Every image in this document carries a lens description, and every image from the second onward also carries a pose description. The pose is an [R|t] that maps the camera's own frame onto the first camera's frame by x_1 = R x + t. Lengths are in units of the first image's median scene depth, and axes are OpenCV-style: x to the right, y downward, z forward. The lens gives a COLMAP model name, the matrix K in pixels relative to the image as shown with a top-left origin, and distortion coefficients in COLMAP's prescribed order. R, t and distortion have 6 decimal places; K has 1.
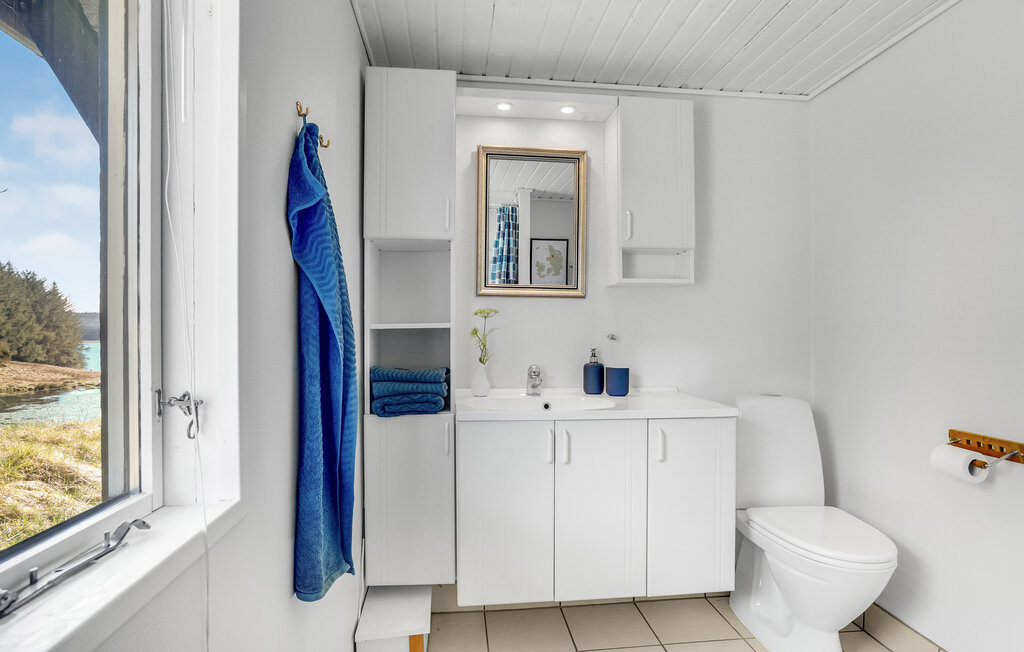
lens RADIAL K [[538.3, 0, 504.8], [0, 538.3, 330.1], [0, 0, 1]] dist [-0.006449, 0.005961]
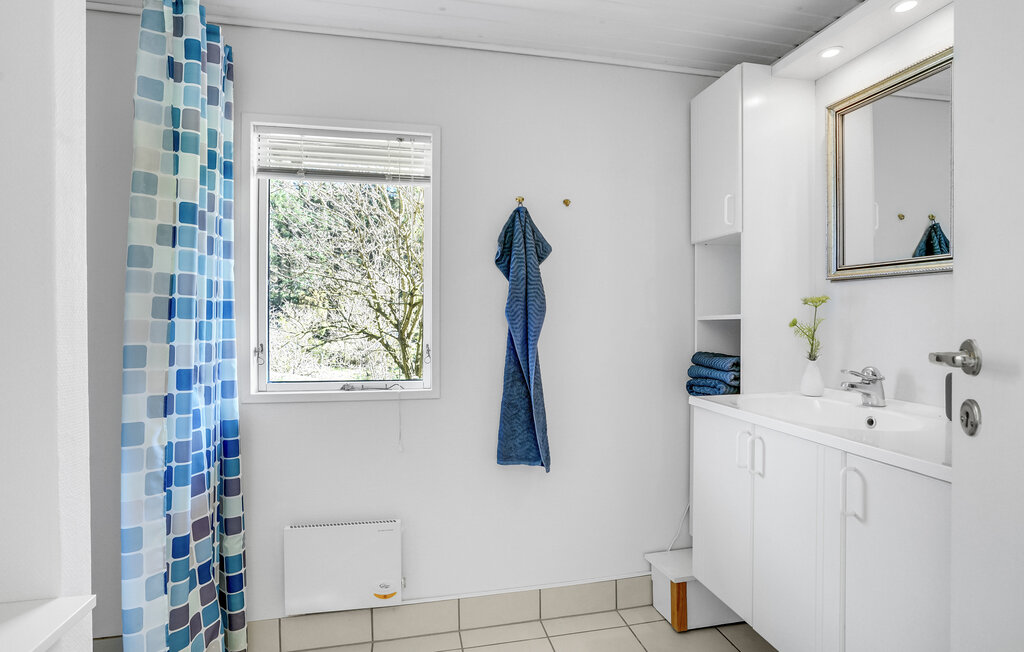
lens RADIAL K [[540.8, 0, 511.7], [0, 540.8, 324.9], [0, 0, 1]] dist [-0.031906, 0.001423]
pose [[0.074156, 0.007737, -0.997217, 0.874794], [0.000664, 0.999969, 0.007807, -0.001045], [0.997246, -0.001241, 0.074148, 0.496470]]
